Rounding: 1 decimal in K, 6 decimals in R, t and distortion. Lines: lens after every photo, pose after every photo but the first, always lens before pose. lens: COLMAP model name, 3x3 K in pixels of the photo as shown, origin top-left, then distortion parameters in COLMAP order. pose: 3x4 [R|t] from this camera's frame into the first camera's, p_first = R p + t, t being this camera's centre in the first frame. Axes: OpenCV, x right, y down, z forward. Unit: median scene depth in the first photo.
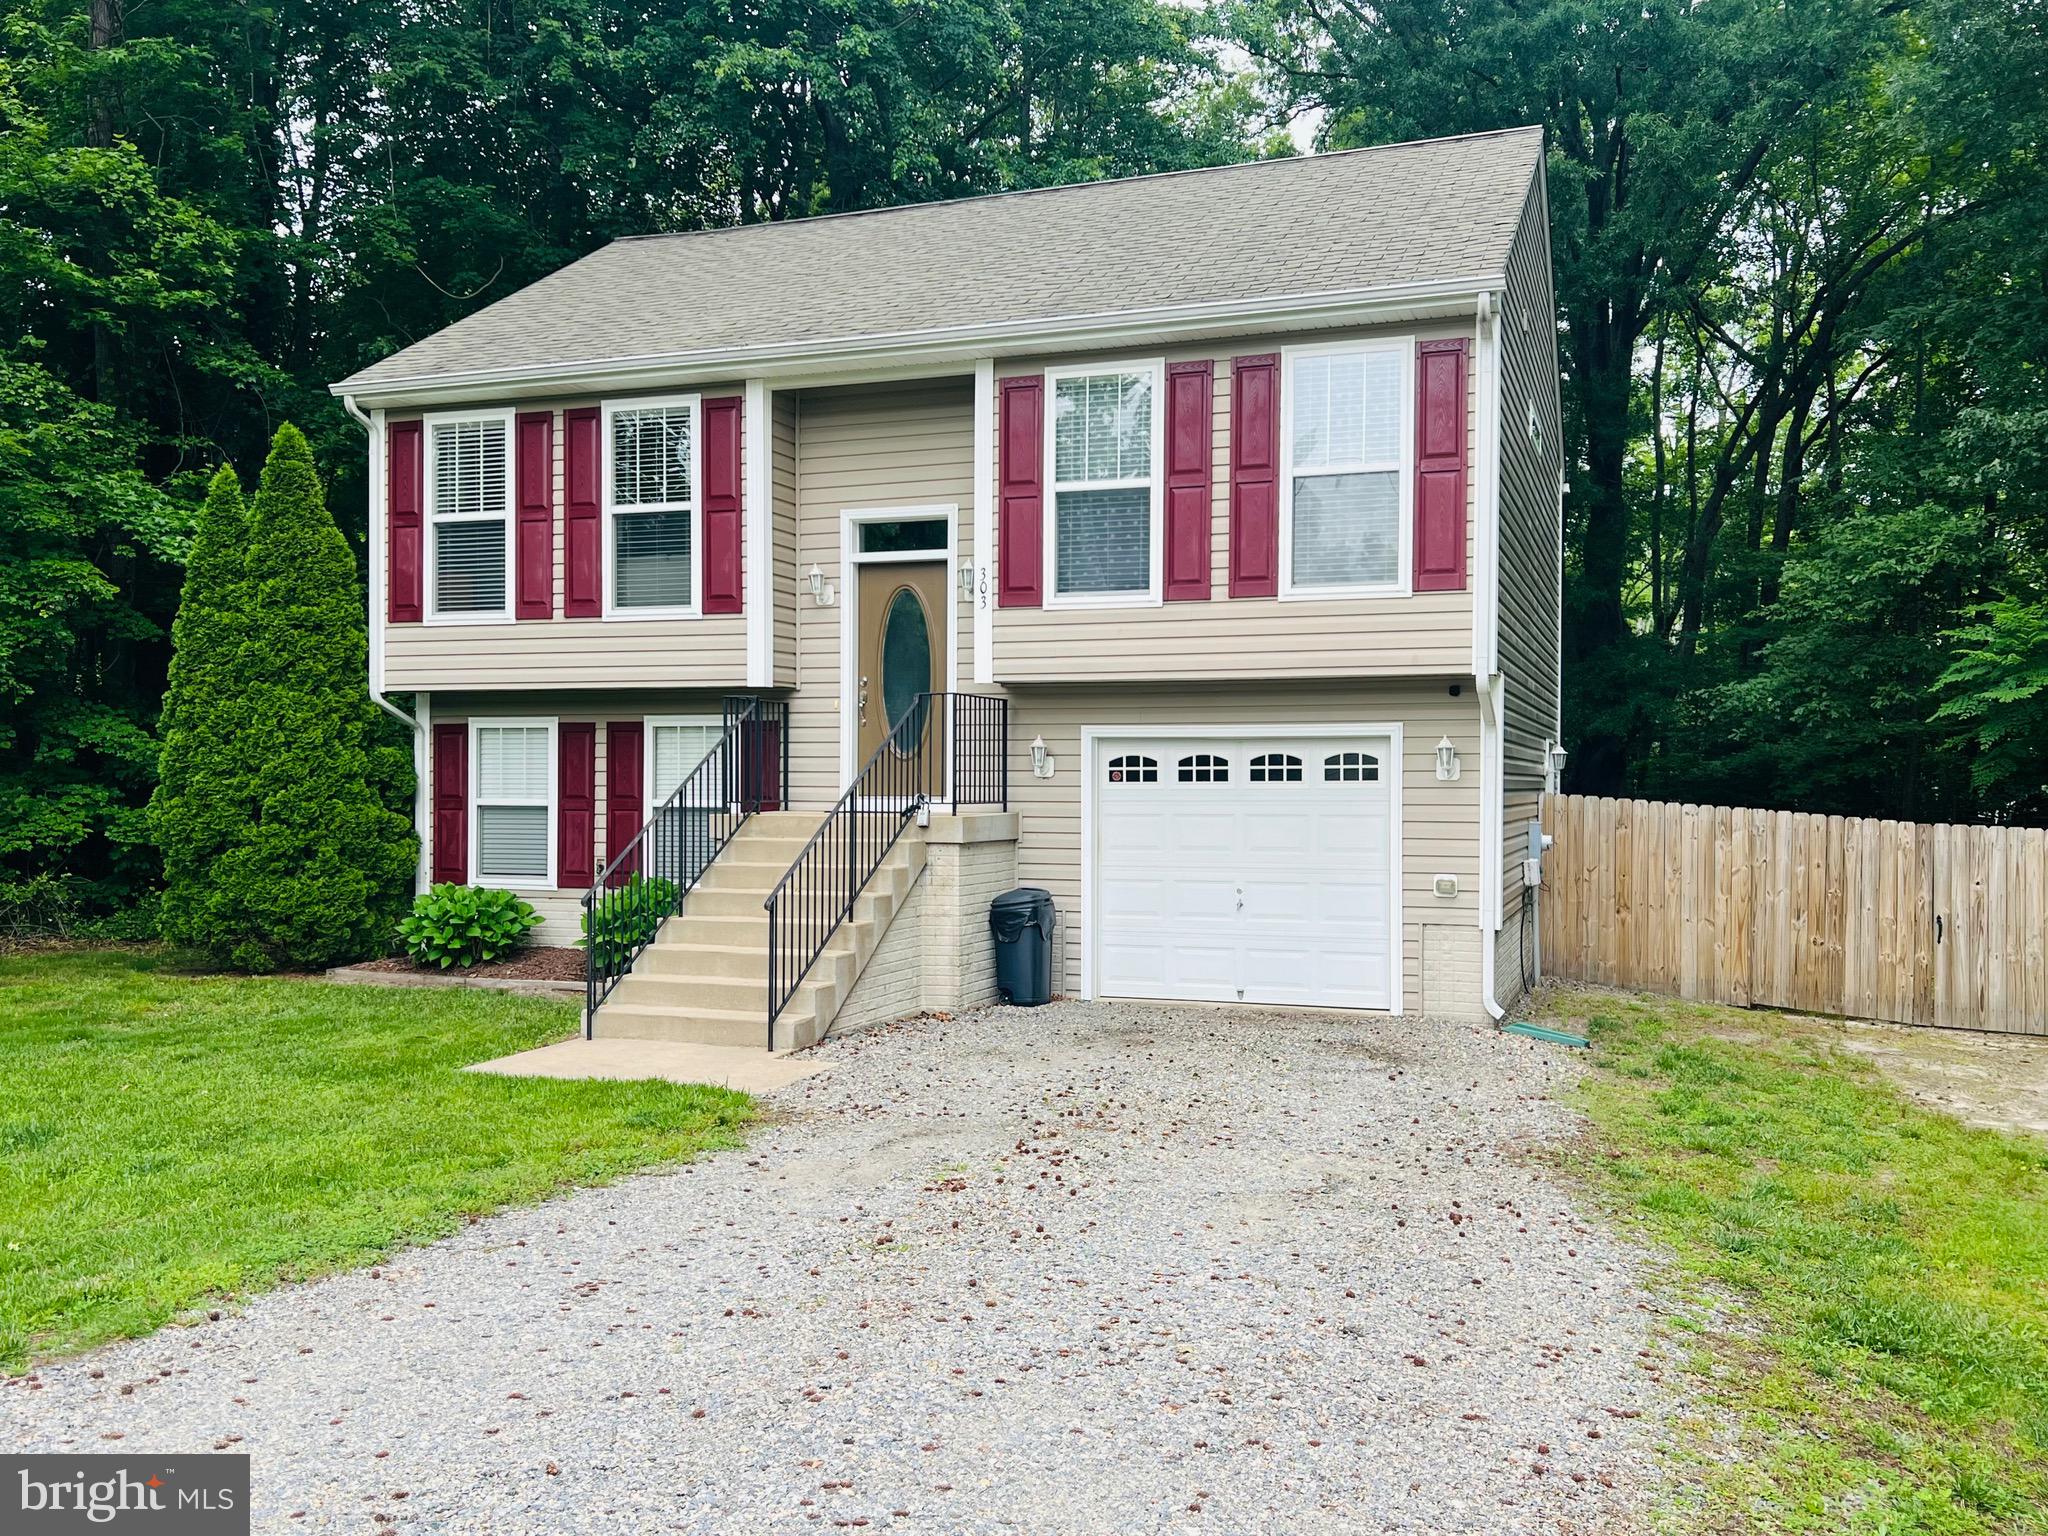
lens RADIAL K [[1709.0, 0, 1017.5], [0, 1709.0, 781.4], [0, 0, 1]] dist [0.062525, -0.057827]
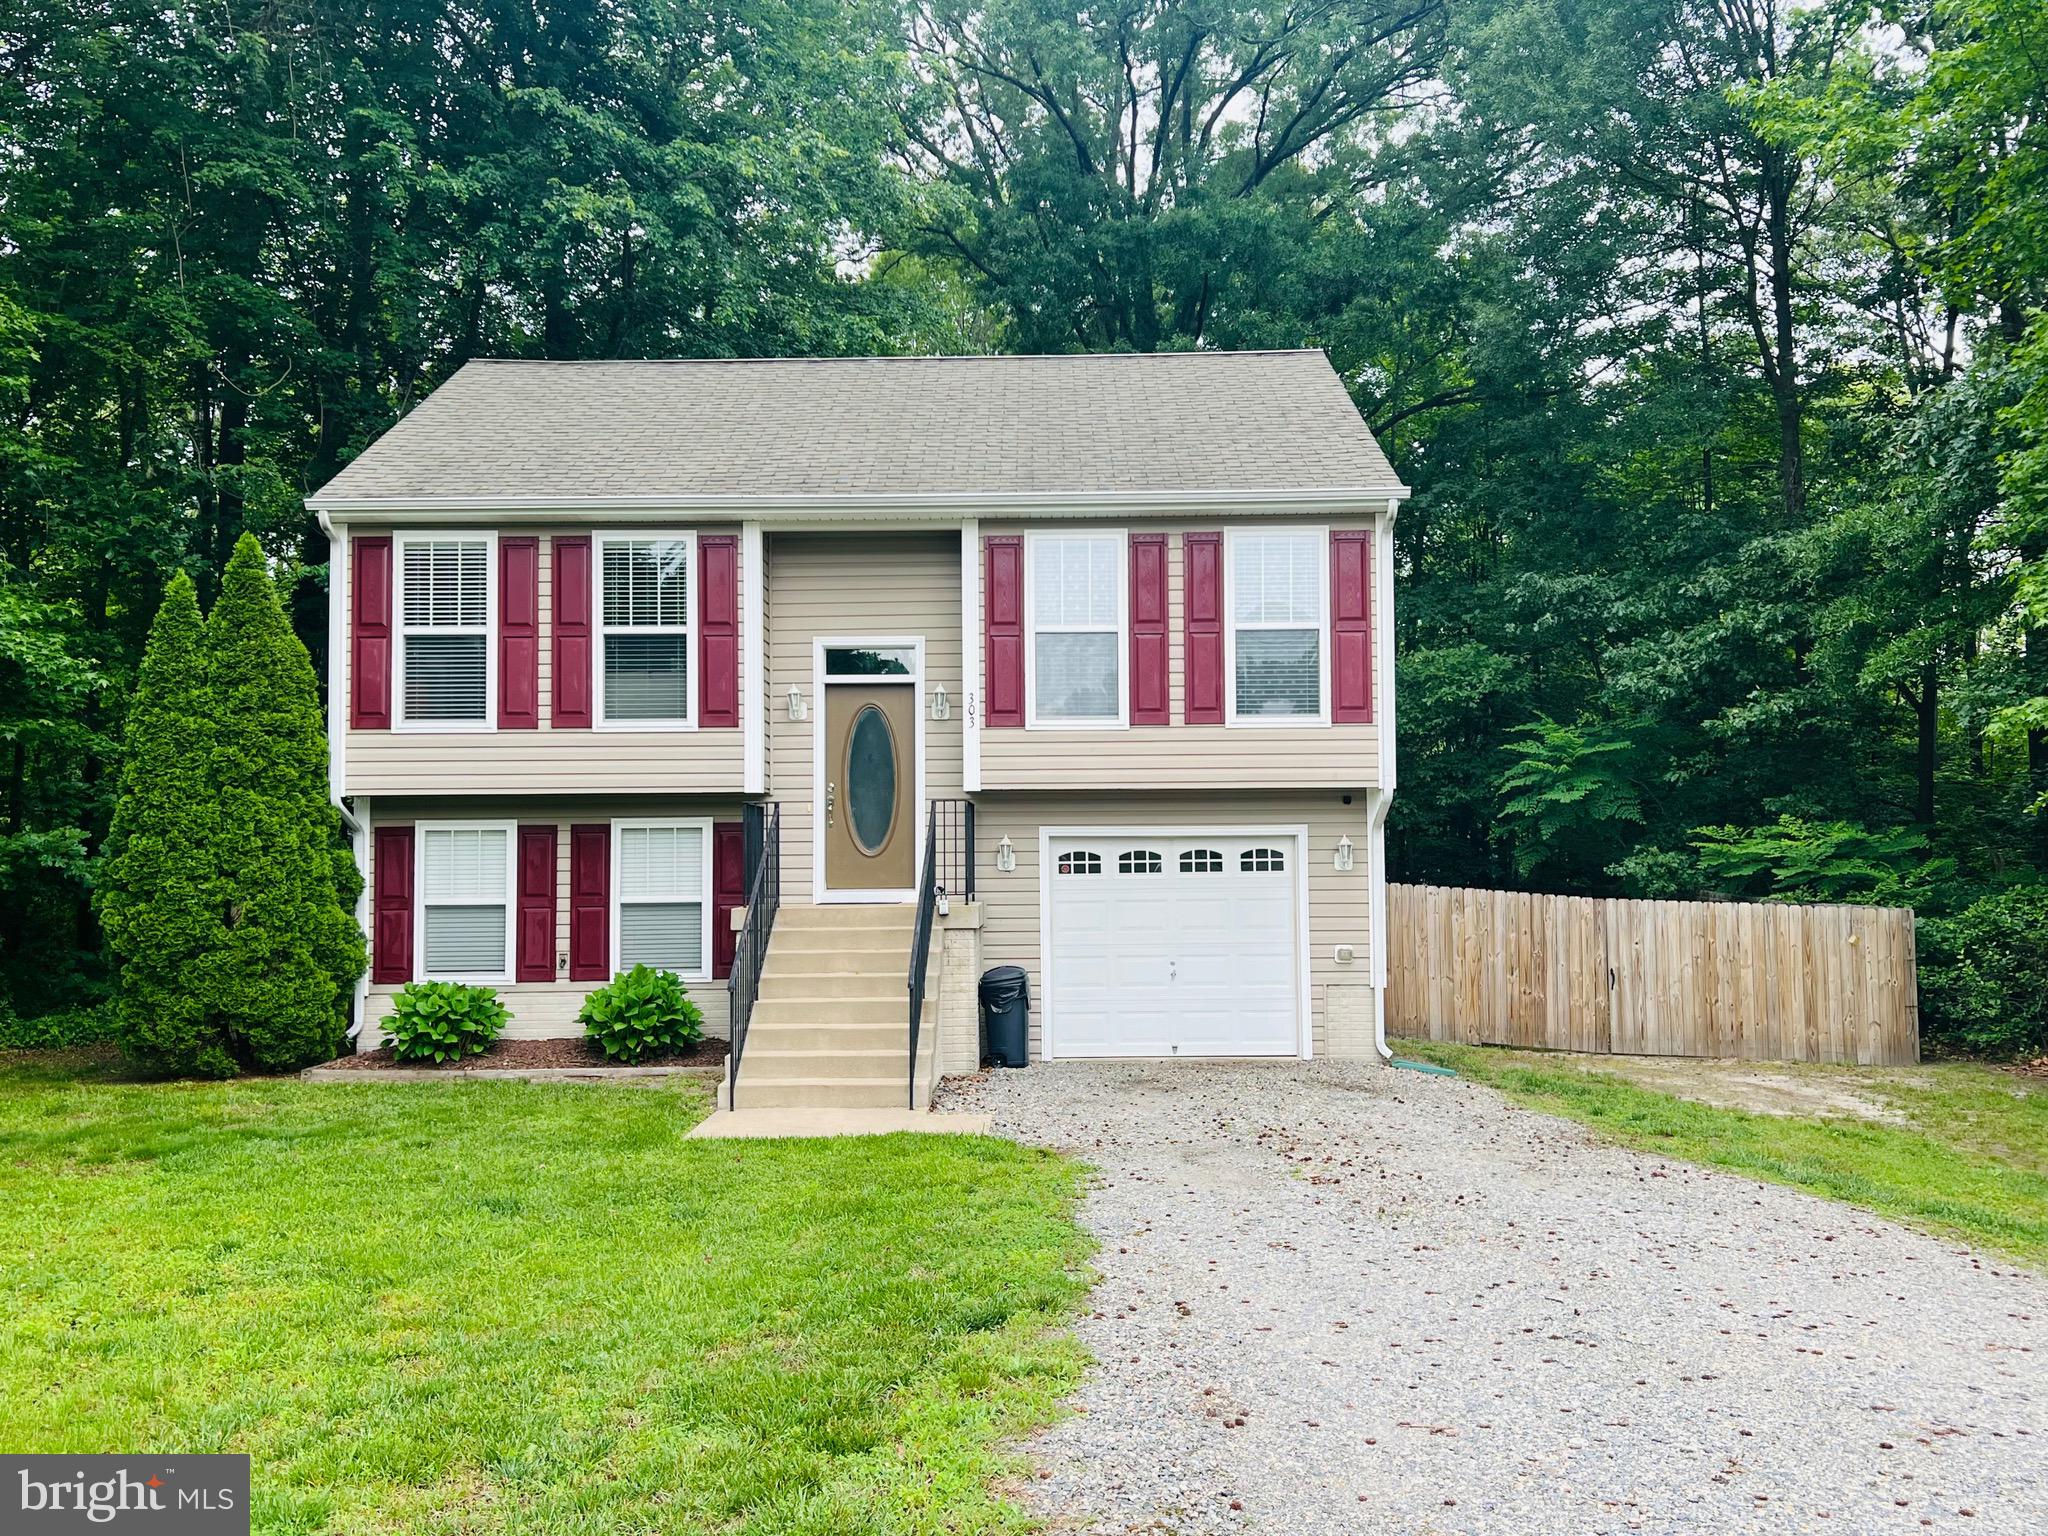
lens RADIAL K [[1709.0, 0, 1030.3], [0, 1709.0, 764.2], [0, 0, 1]] dist [0.062525, -0.057827]
pose [[0.945719, 0.008325, 0.324879, -0.329279], [0.011458, 0.998196, -0.058933, -0.005907], [-0.324783, 0.059457, 0.943918, -0.109029]]
